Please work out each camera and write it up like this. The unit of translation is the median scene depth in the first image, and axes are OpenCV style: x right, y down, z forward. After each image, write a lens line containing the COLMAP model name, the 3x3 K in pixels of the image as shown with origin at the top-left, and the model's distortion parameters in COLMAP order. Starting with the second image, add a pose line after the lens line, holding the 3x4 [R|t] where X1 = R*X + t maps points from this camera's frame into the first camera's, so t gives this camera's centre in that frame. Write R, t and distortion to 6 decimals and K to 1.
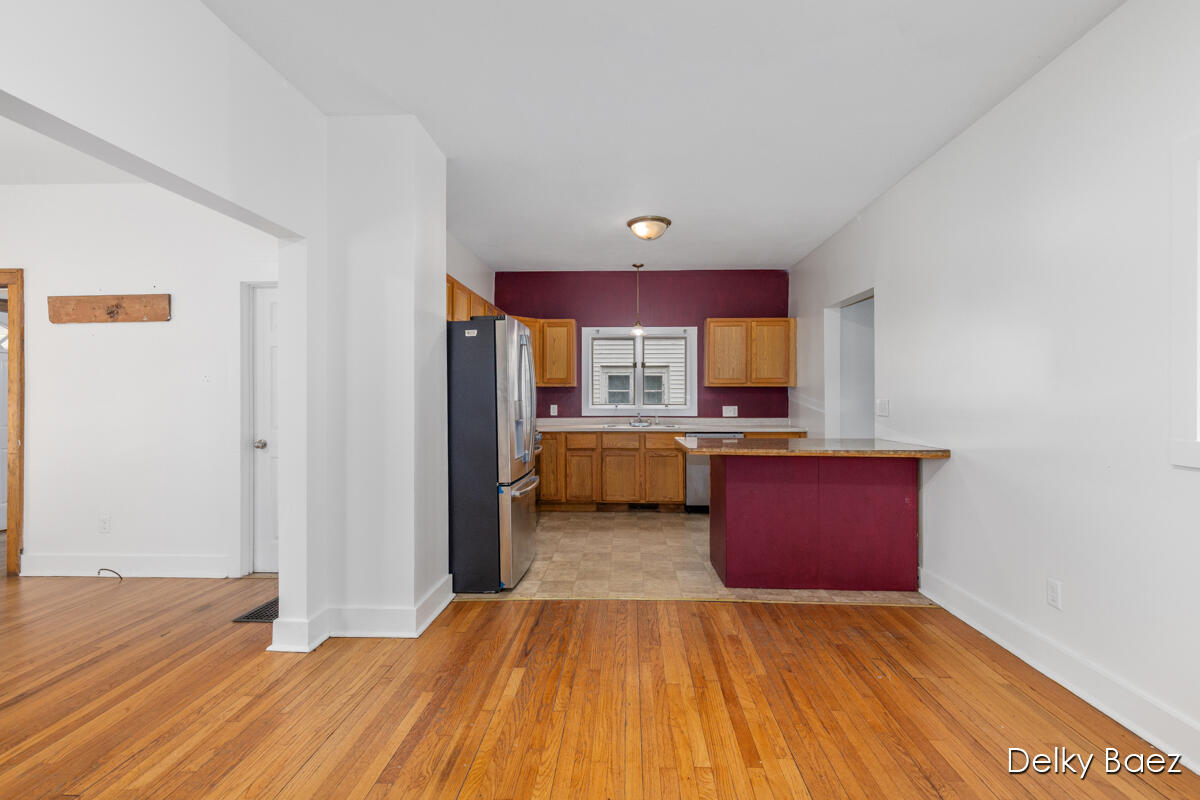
lens RADIAL K [[552.3, 0, 605.2], [0, 552.3, 392.3], [0, 0, 1]] dist [0.011204, -0.000103]
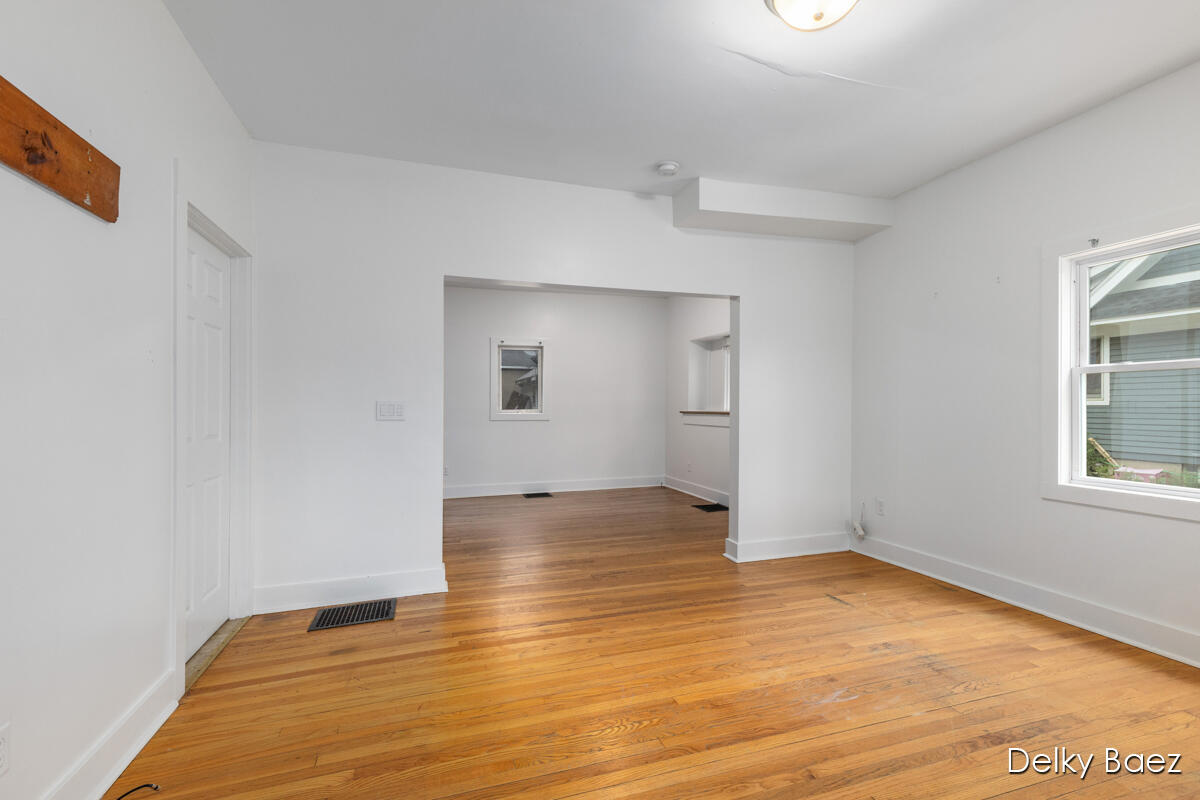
lens RADIAL K [[540.6, 0, 597.6], [0, 540.6, 408.6], [0, 0, 1]] dist [0.002532, 0.000125]
pose [[-0.342117, -0.001319, 0.939656, -1.328319], [-0.007156, 0.999974, -0.001202, 0.023283], [-0.939630, -0.007136, -0.342118, 0.766844]]
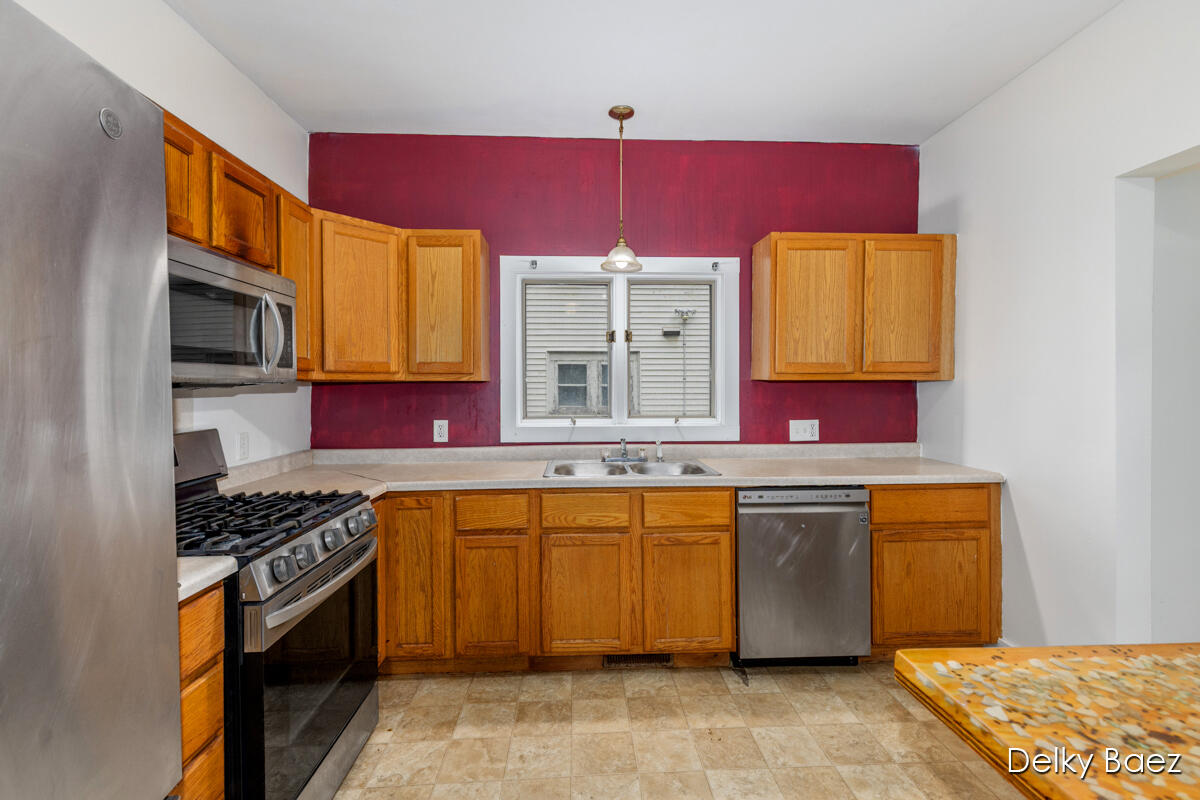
lens RADIAL K [[537.3, 0, 603.5], [0, 537.3, 392.0], [0, 0, 1]] dist [0.001971, 0.000081]
pose [[0.996161, -0.003647, 0.087466, 0.009021], [0.002410, 0.999896, 0.014242, -0.011610], [-0.087509, -0.013976, 0.996066, 0.883988]]
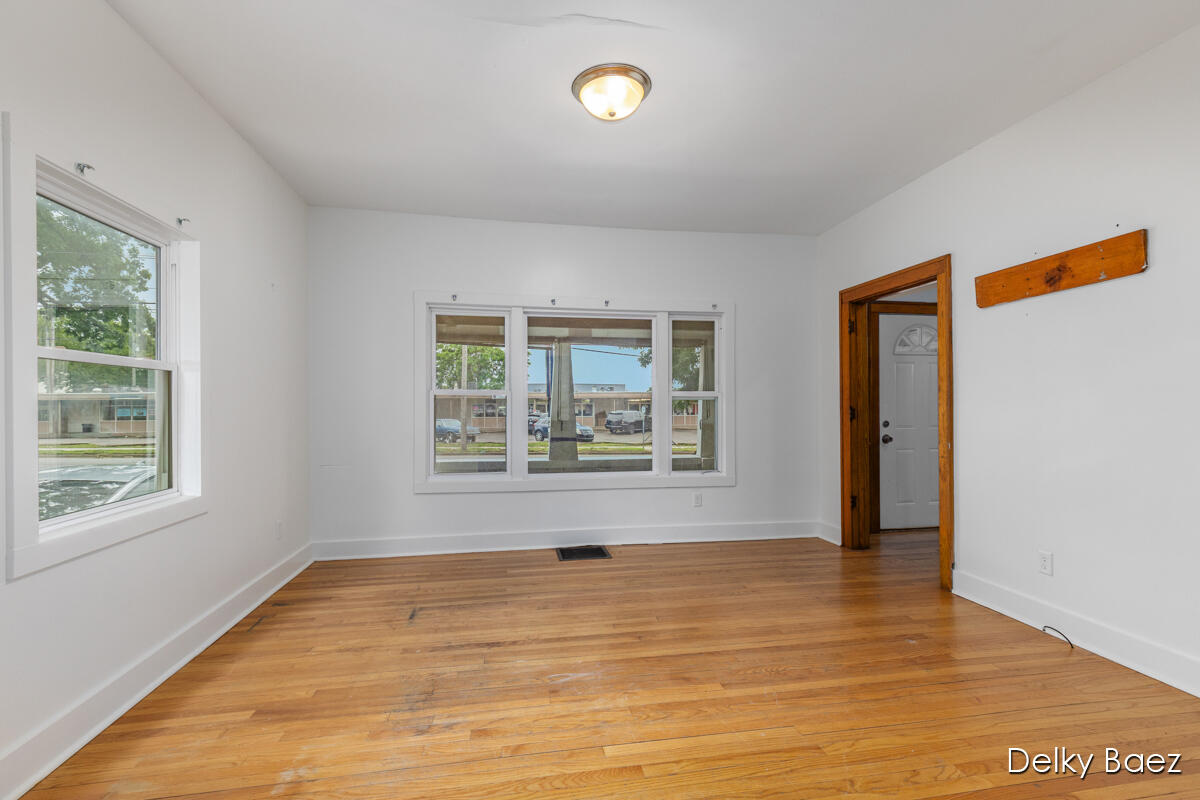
lens RADIAL K [[539.6, 0, 603.5], [0, 539.6, 402.8], [0, 0, 1]] dist [0.021263, 0.000053]
pose [[0.217971, -0.003464, -0.975949, -0.303326], [0.010421, 0.999945, -0.001222, 0.015337], [0.975900, -0.009904, 0.217995, 0.256744]]
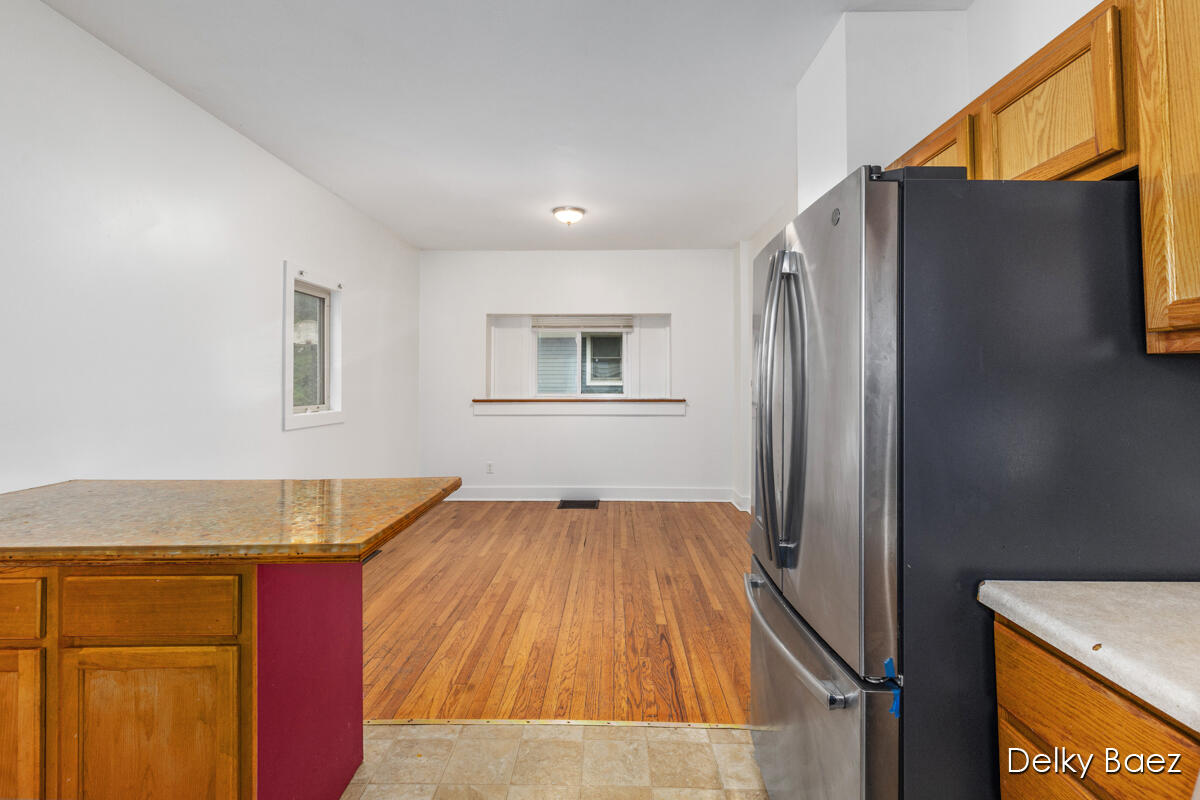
lens RADIAL K [[561.3, 0, 597.7], [0, 561.3, 377.2], [0, 0, 1]] dist [0.012844, 0.000250]
pose [[-0.999855, 0.005090, -0.016247, -0.000962], [0.005376, 0.999830, -0.017639, -0.004737], [0.016155, -0.017723, -0.999712, 1.408587]]
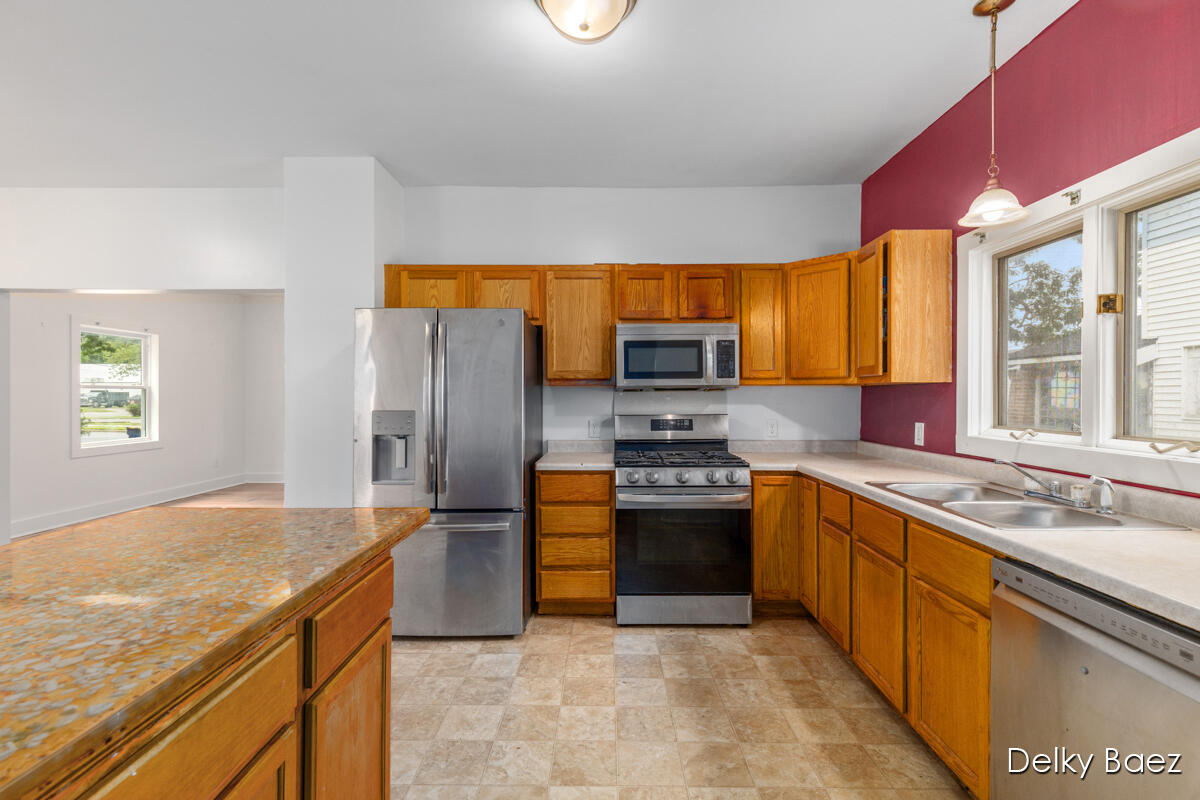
lens RADIAL K [[543.2, 0, 611.6], [0, 543.2, 396.5], [0, 0, 1]] dist [0.000367, -0.000030]
pose [[0.036427, 0.003388, -0.999331, 0.586332], [0.005465, 0.999979, 0.003589, -0.003430], [0.999321, -0.005593, 0.036407, 1.205005]]
